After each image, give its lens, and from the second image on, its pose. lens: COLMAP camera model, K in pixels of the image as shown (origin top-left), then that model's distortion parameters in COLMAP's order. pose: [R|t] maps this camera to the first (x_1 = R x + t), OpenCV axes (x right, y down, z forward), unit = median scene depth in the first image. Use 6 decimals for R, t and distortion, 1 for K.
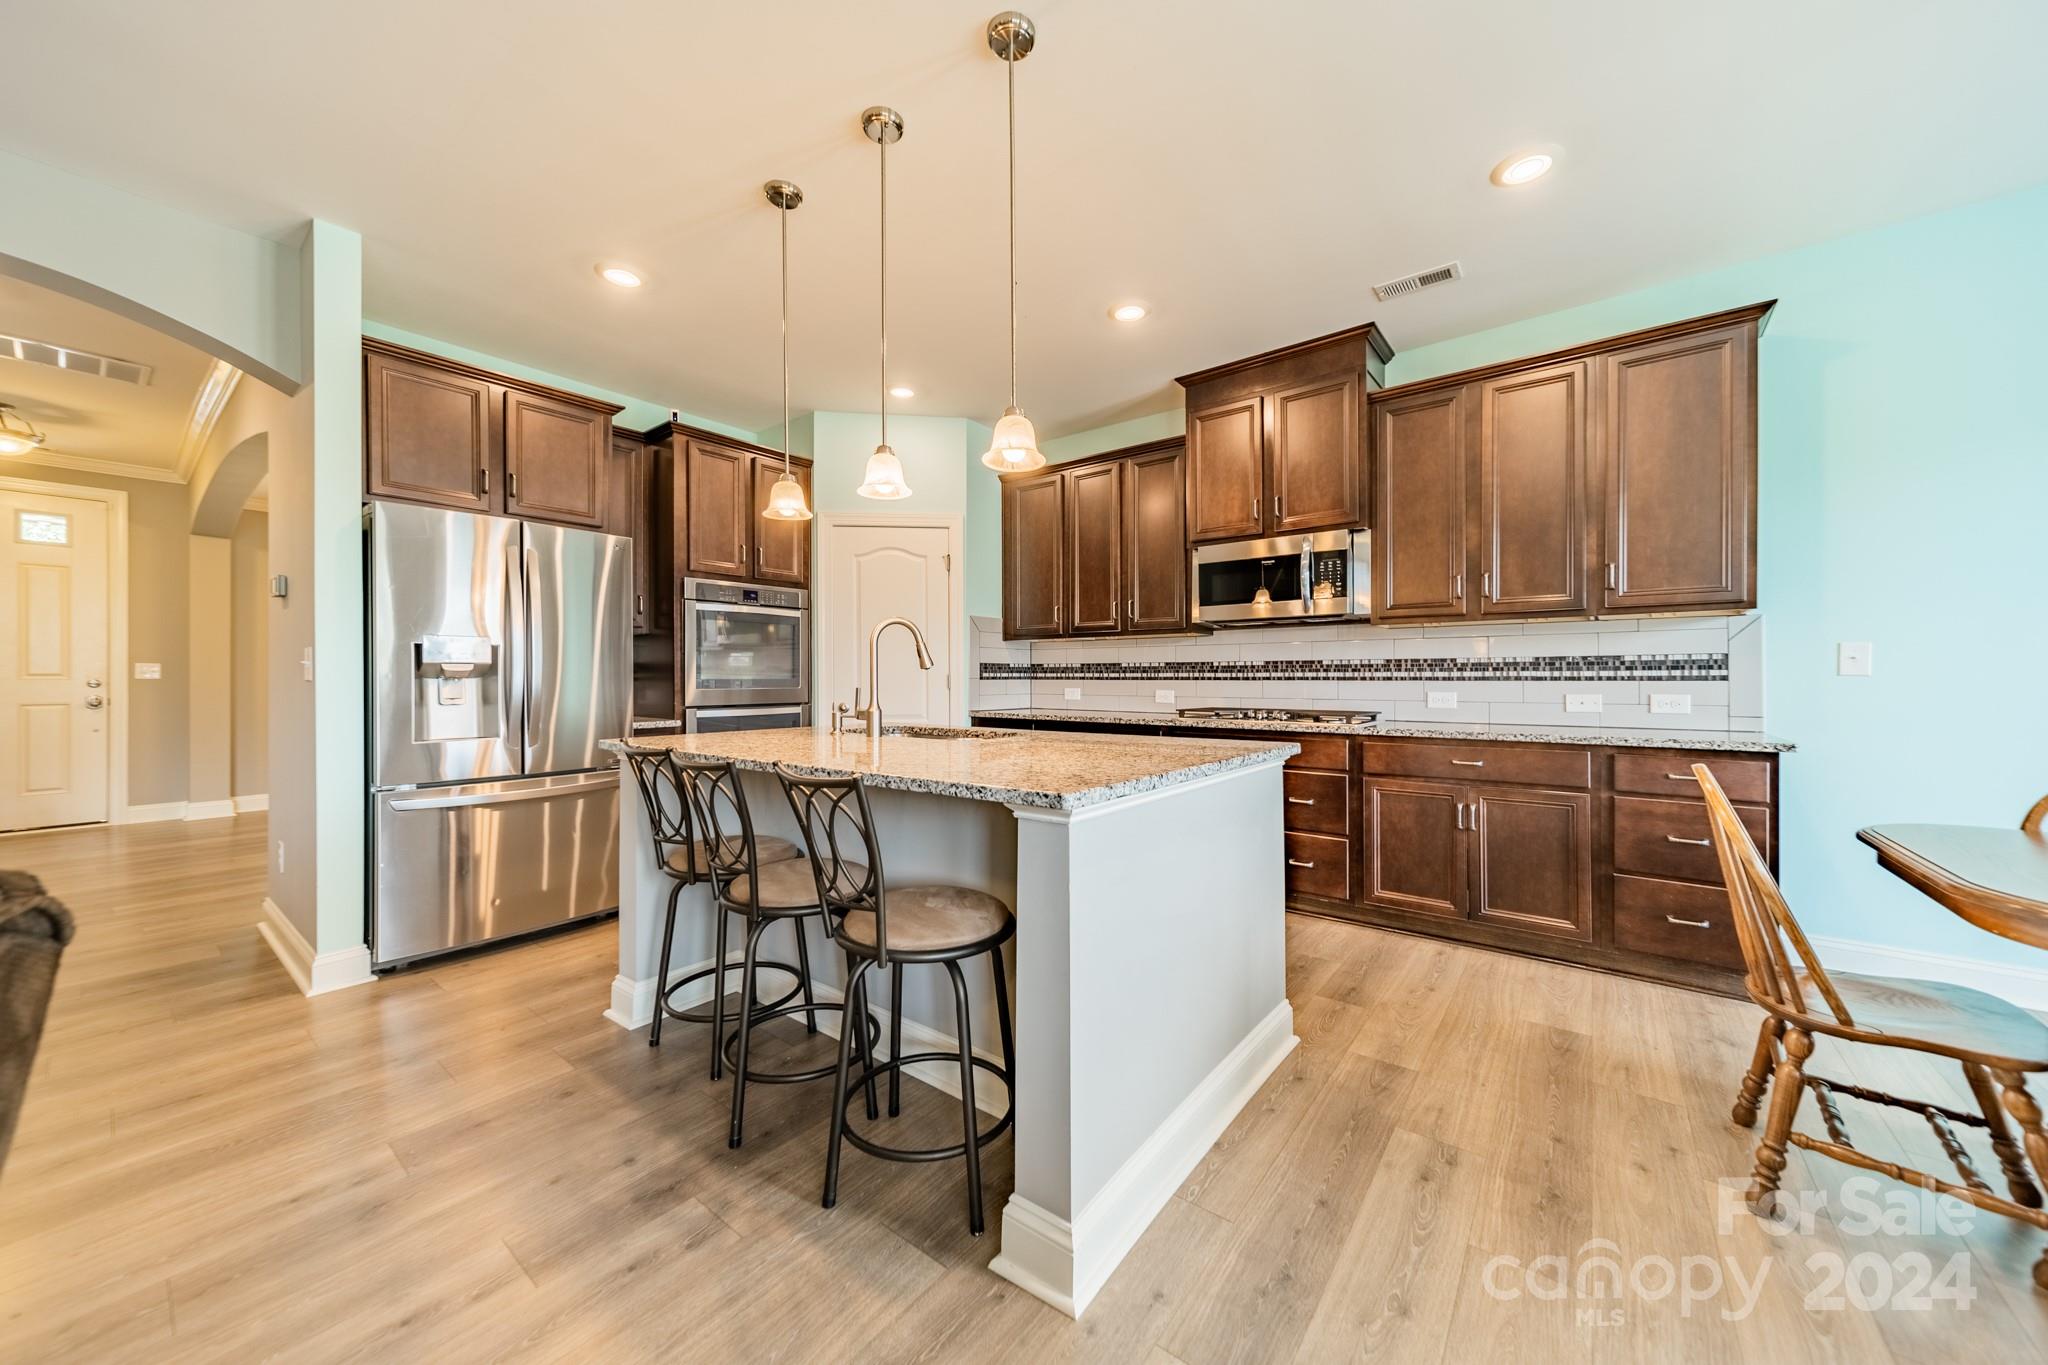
lens RADIAL K [[731.5, 0, 1024.3], [0, 731.5, 677.3], [0, 0, 1]] dist [0.013952, 0.000075]
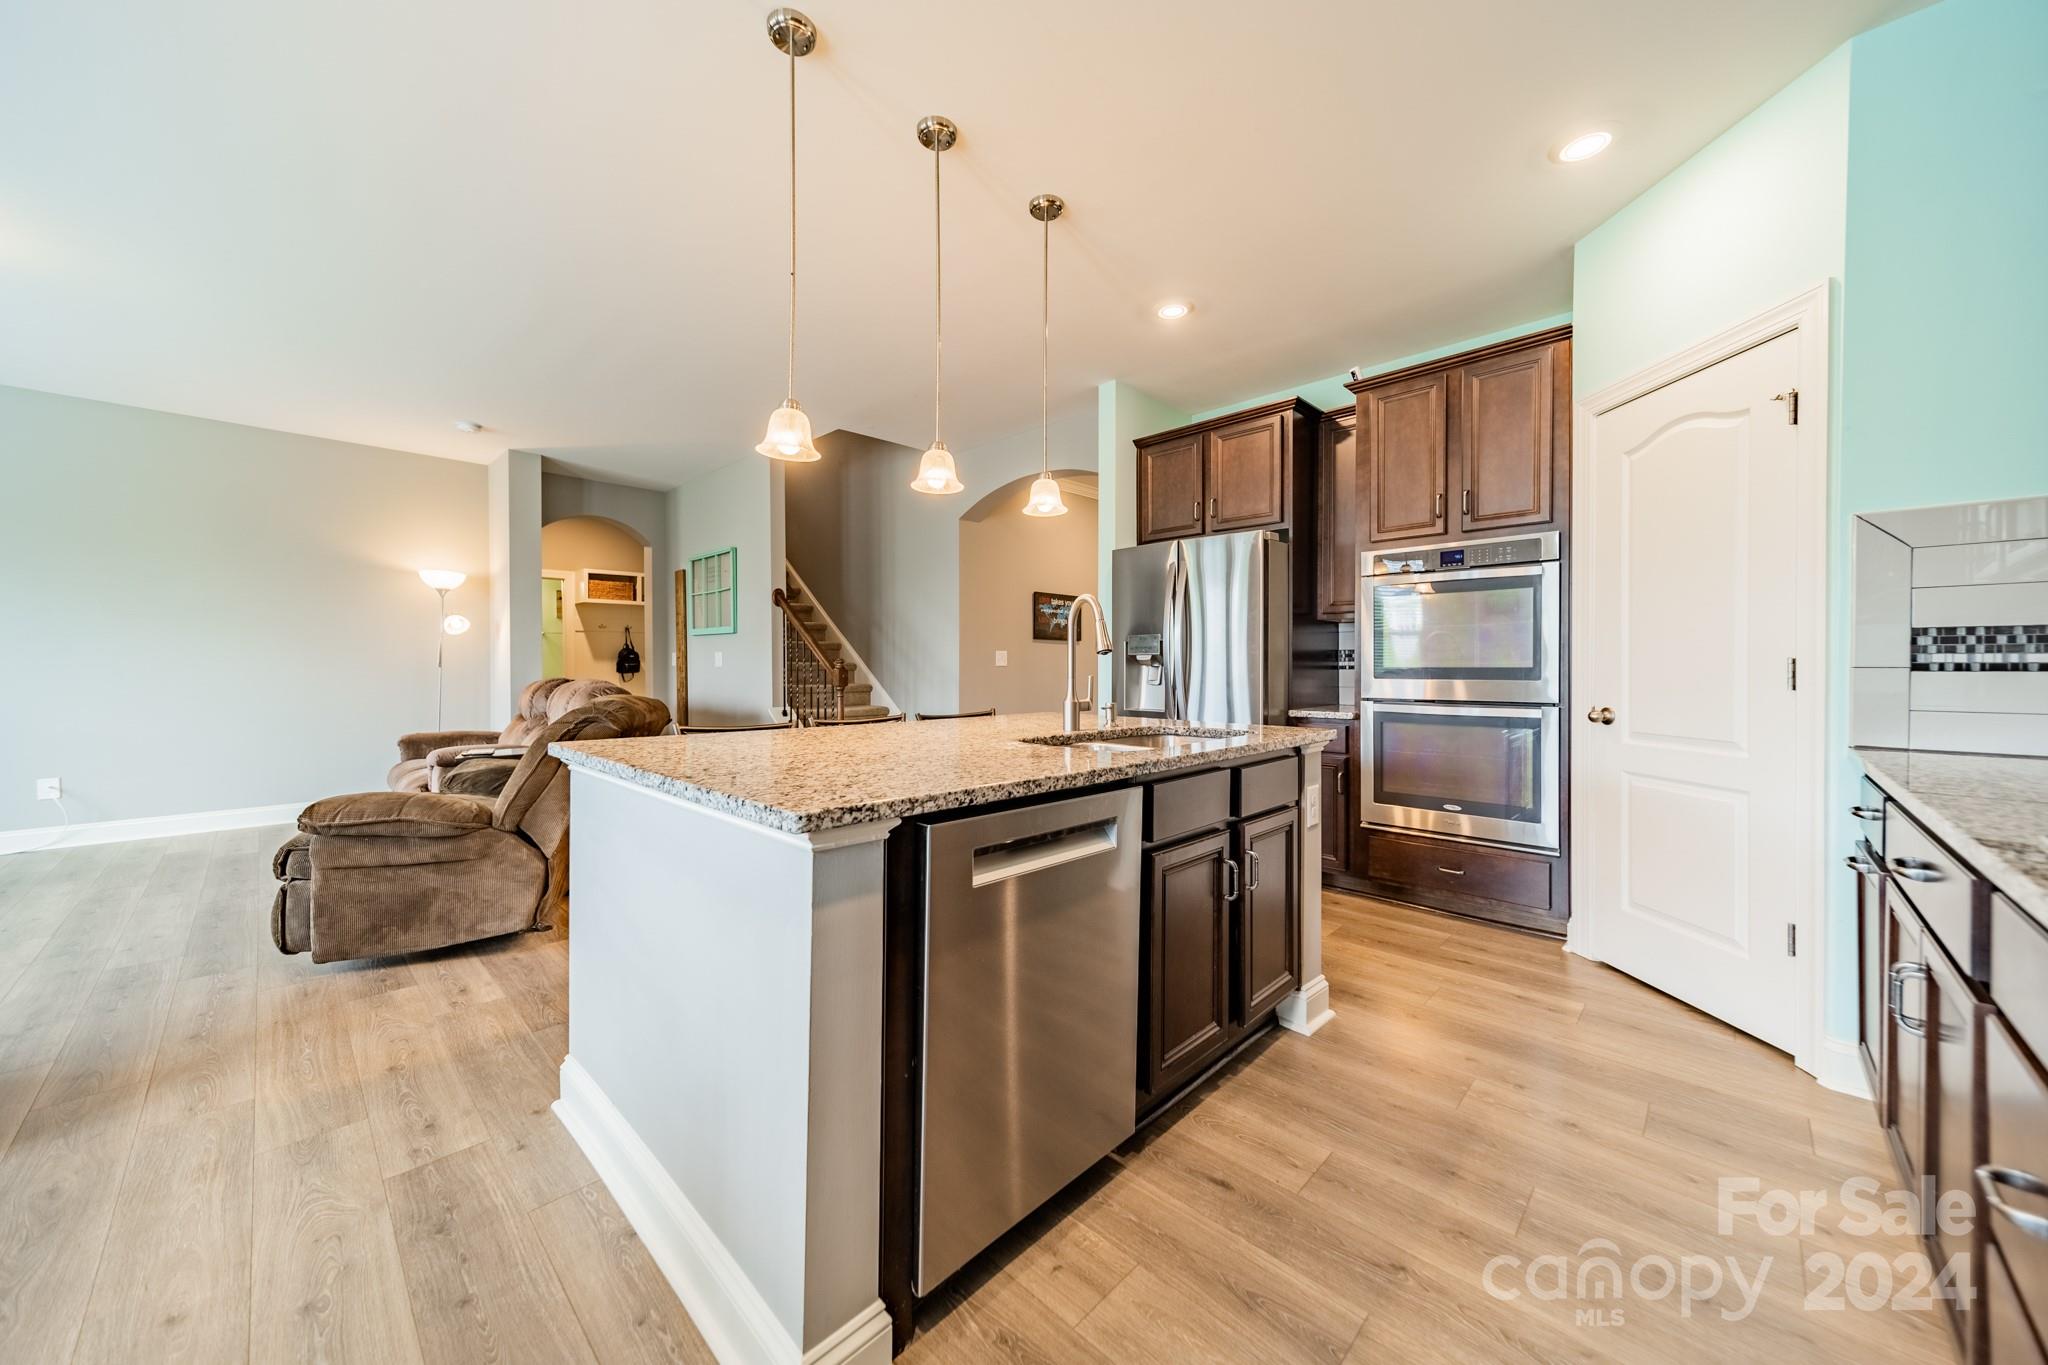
lens RADIAL K [[731.5, 0, 1024.2], [0, 731.5, 675.1], [0, 0, 1]] dist [0.013952, 0.000075]
pose [[-0.109910, 0.012868, -0.993858, 0.846866], [0.001950, 0.999917, 0.012731, -0.001336], [0.993940, -0.000538, -0.109926, 1.256342]]
